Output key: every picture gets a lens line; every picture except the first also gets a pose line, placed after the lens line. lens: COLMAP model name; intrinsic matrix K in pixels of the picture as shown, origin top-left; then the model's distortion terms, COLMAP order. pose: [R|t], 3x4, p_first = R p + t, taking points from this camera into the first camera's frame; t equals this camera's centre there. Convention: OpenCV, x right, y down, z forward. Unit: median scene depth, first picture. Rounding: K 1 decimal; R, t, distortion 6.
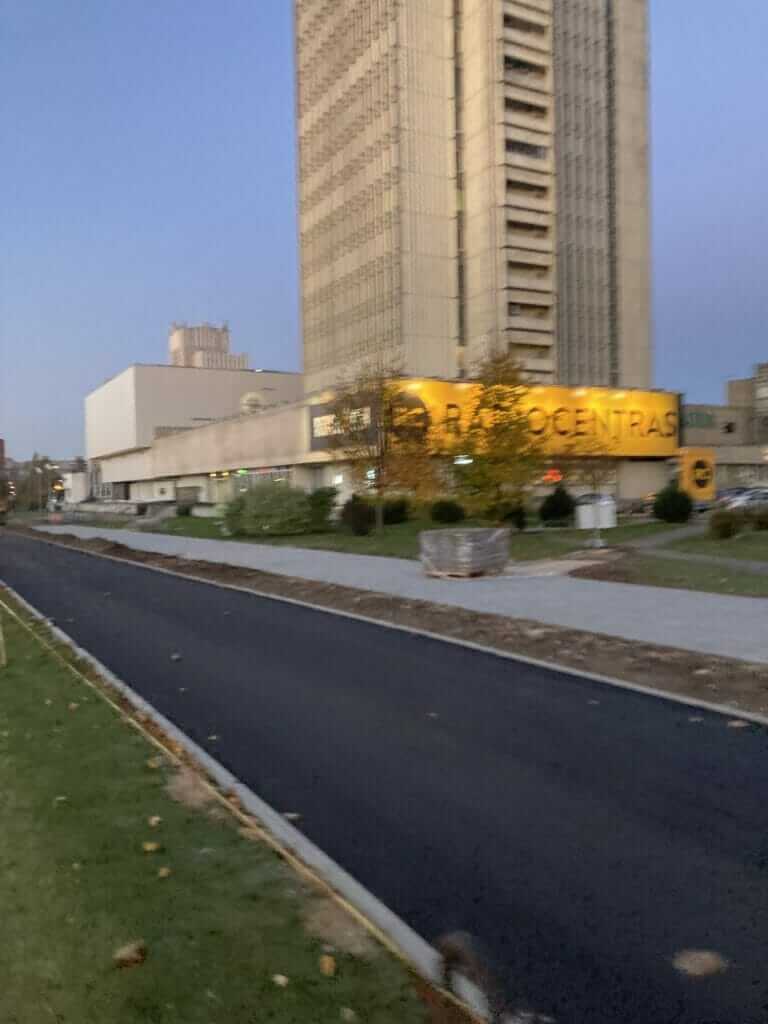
lens RADIAL K [[925.1, 0, 383.8], [0, 925.1, 480.0], [0, 0, 1]] dist [0.075582, -0.008496]
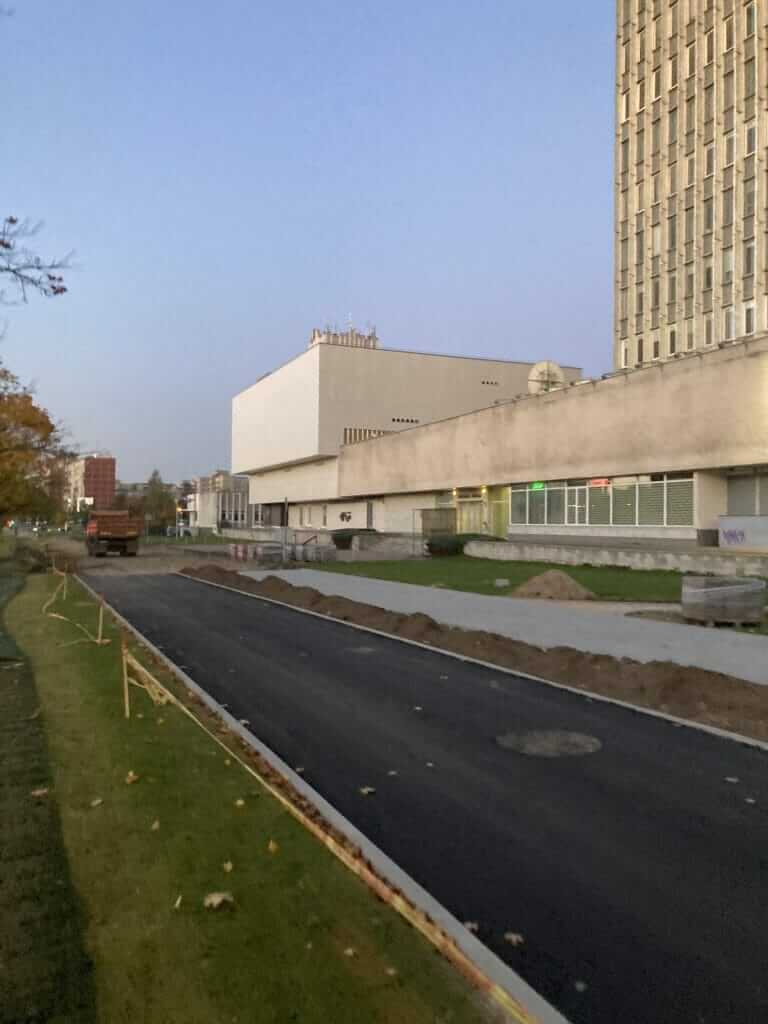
lens RADIAL K [[848.7, 0, 385.3], [0, 848.7, 534.7], [0, 0, 1]] dist [-0.007234, -0.003374]
pose [[0.997035, 0.035298, -0.068373, -0.156749], [-0.033788, 0.999162, 0.023112, 0.009950], [0.069131, -0.020733, 0.997392, 0.315486]]
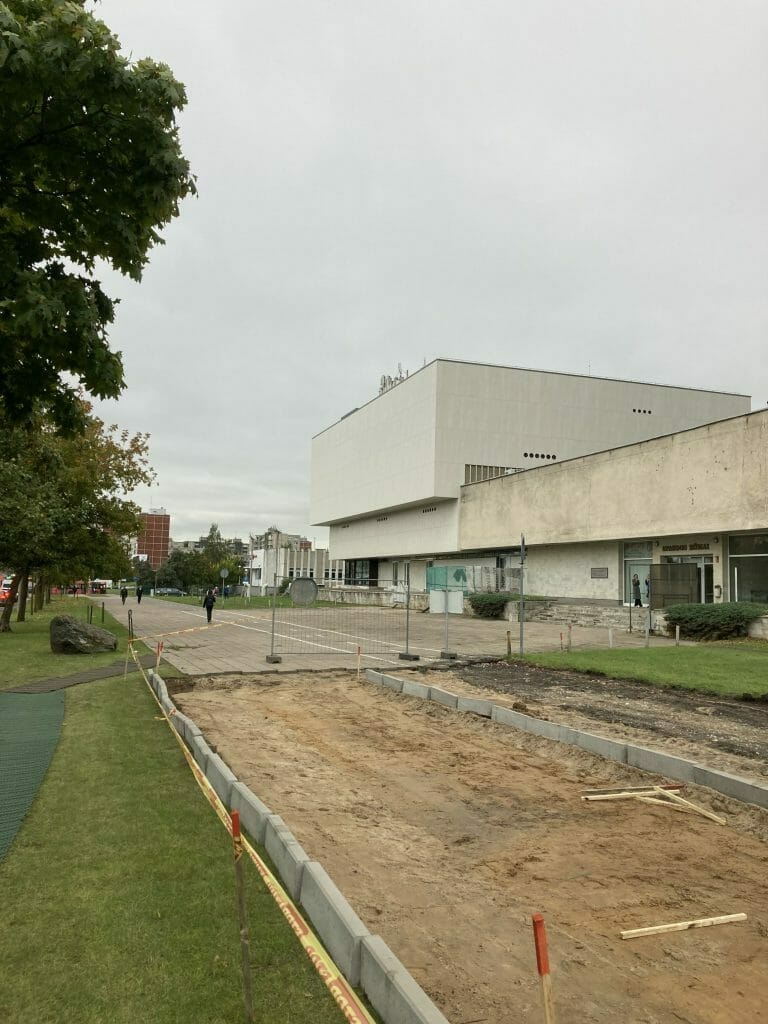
lens RADIAL K [[848.7, 0, 385.3], [0, 848.7, 534.7], [0, 0, 1]] dist [-0.007234, -0.003374]
pose [[0.991380, 0.034914, -0.126279, -0.217235], [-0.040914, 0.998138, -0.045238, 0.012779], [0.124465, 0.050014, 0.990963, 0.446065]]
